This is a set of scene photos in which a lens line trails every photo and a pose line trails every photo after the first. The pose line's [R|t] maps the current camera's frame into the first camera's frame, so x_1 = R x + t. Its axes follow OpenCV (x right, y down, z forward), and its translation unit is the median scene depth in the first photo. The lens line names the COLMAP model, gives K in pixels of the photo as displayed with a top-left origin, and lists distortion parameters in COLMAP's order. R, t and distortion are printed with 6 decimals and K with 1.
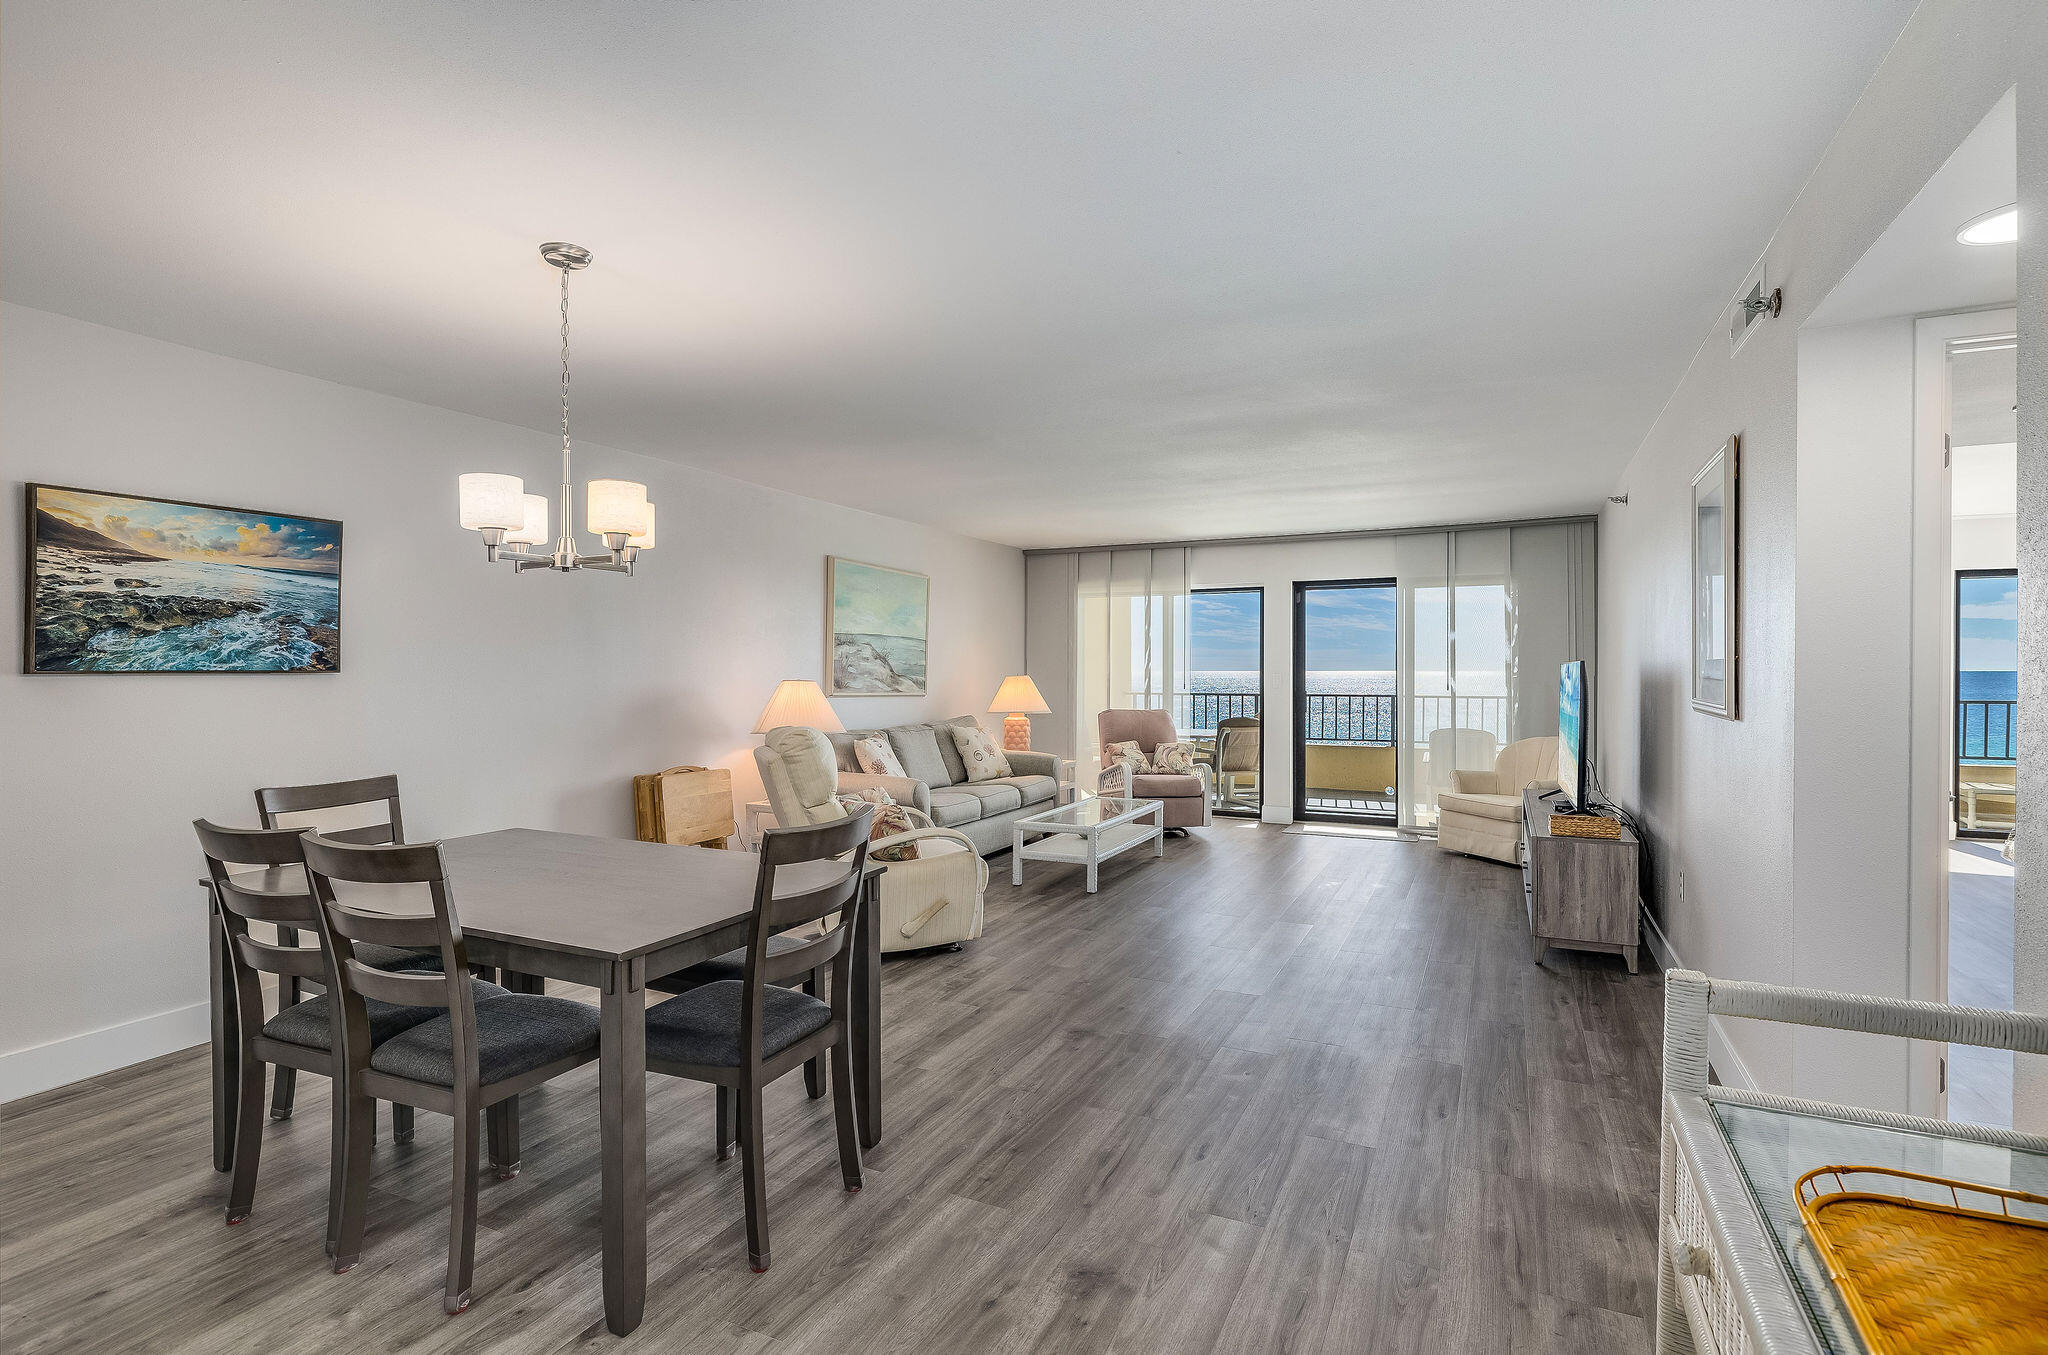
lens RADIAL K [[962.6, 0, 1021.9], [0, 962.6, 680.9], [0, 0, 1]] dist [0.000151, -0.000303]
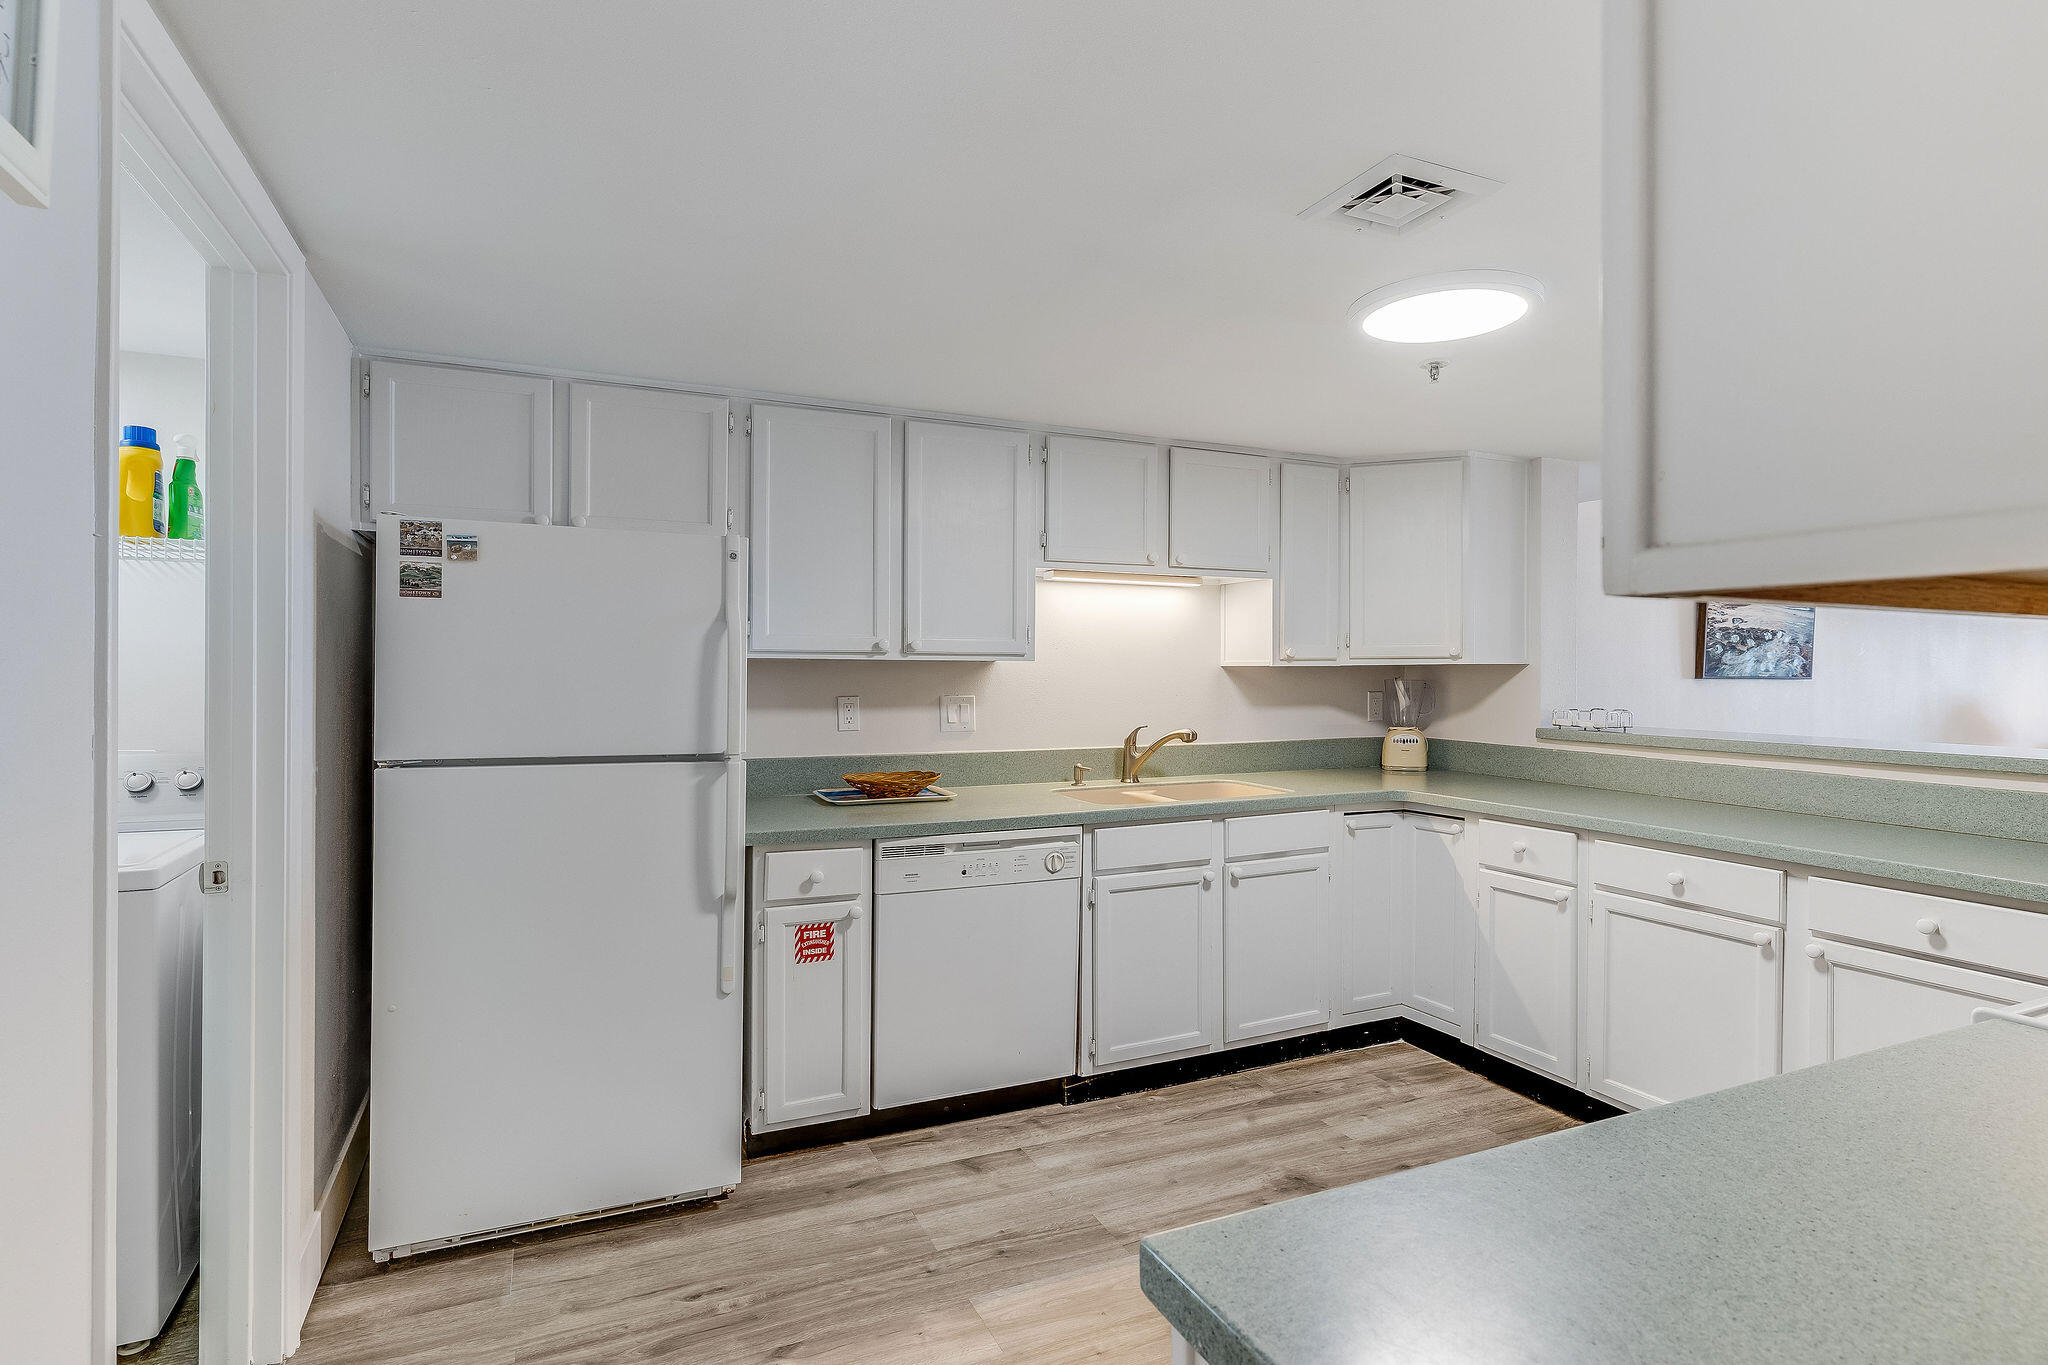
lens RADIAL K [[1014.1, 0, 1027.7], [0, 1014.1, 669.7], [0, 0, 1]] dist [0.014186, 0.000572]
pose [[0.768546, 0.003582, -0.639785, -0.642689], [-0.014791, 0.999817, -0.012171, 0.013315], [0.639624, 0.018817, 0.768458, -0.861191]]
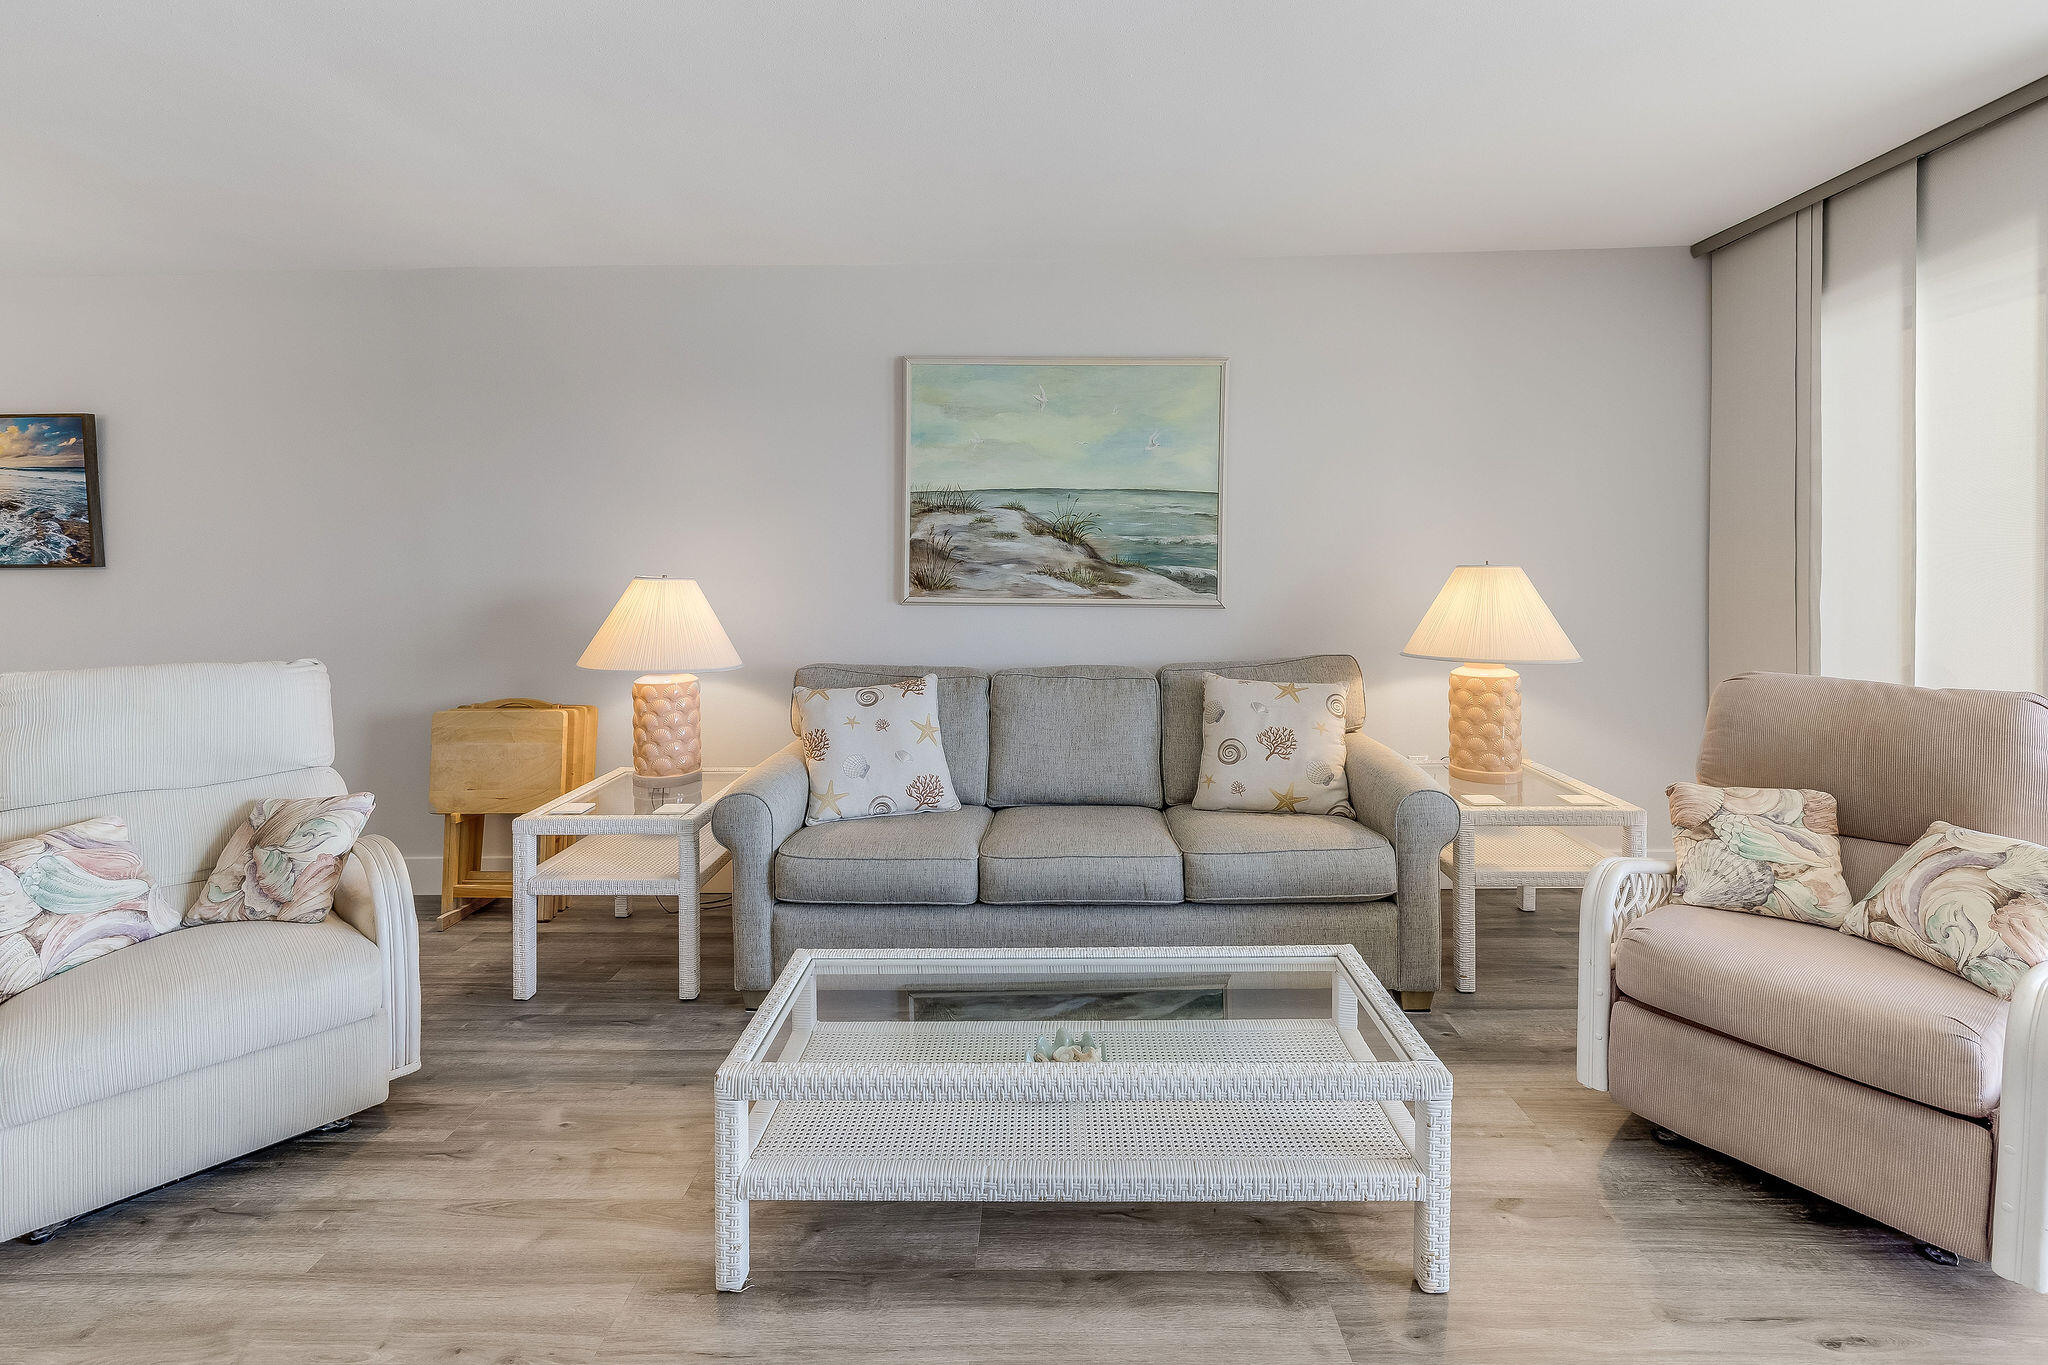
lens RADIAL K [[916.8, 0, 1051.0], [0, 916.8, 573.6], [0, 0, 1]] dist [0.003693, 0.001085]
pose [[0.433262, 0.010439, -0.901208, 0.581792], [-0.000352, 0.999935, 0.011413, -0.012486], [0.901268, -0.004627, 0.433237, 1.497504]]
